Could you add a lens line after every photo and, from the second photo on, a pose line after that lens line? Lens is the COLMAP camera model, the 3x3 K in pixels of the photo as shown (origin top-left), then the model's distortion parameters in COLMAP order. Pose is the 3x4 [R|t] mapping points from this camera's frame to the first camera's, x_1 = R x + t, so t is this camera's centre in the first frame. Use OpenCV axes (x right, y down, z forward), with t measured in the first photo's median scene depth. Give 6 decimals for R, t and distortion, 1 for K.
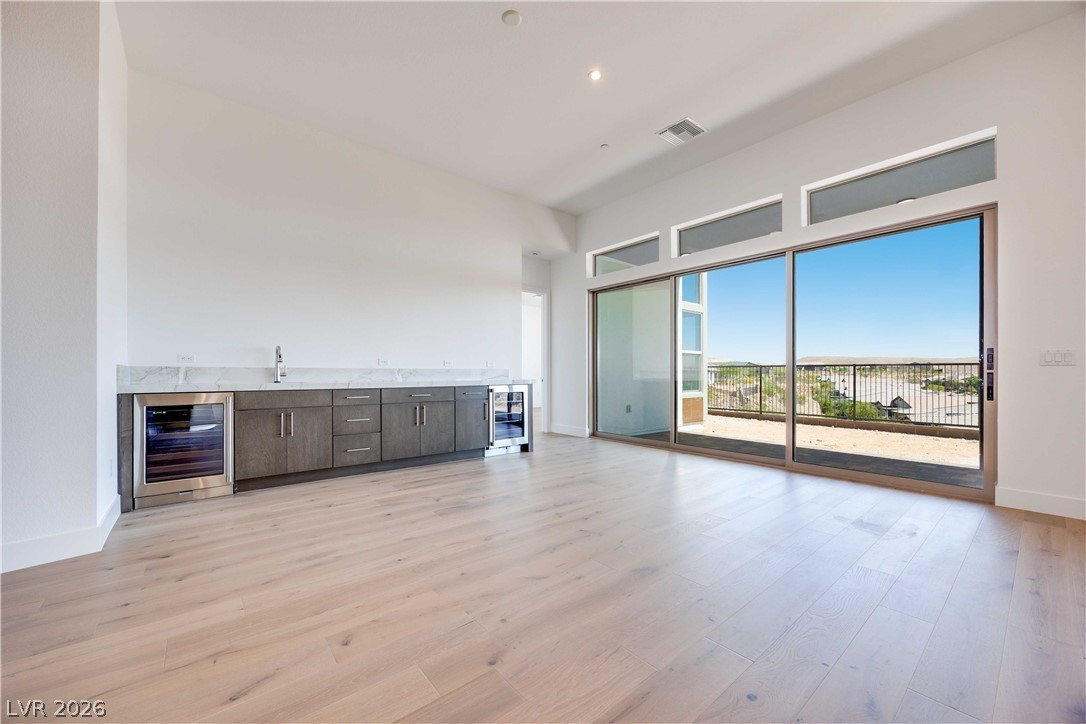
lens RADIAL K [[420.6, 0, 541.1], [0, 420.6, 372.8], [0, 0, 1]] dist [0.000121, -0.000014]
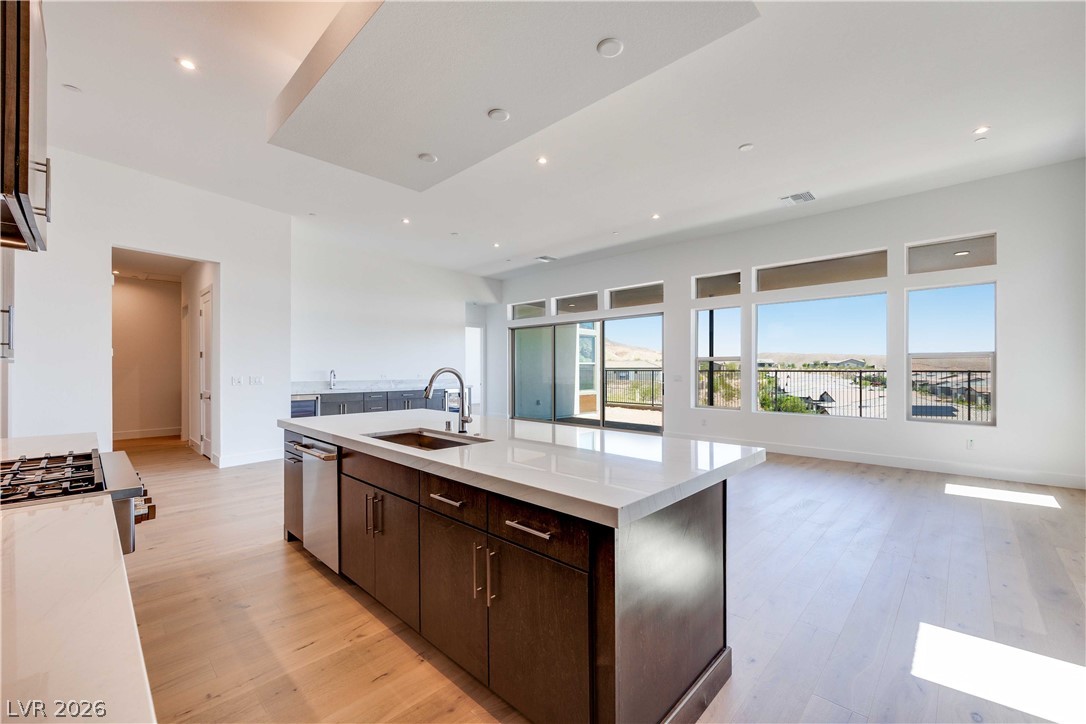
lens RADIAL K [[442.7, 0, 573.9], [0, 442.7, 368.5], [0, 0, 1]] dist [-0.001621, 0.000169]
pose [[0.985219, -0.000896, 0.171299, 0.088822], [0.001378, 0.999995, -0.002694, -0.048765], [-0.171296, 0.002890, 0.985215, -0.906441]]
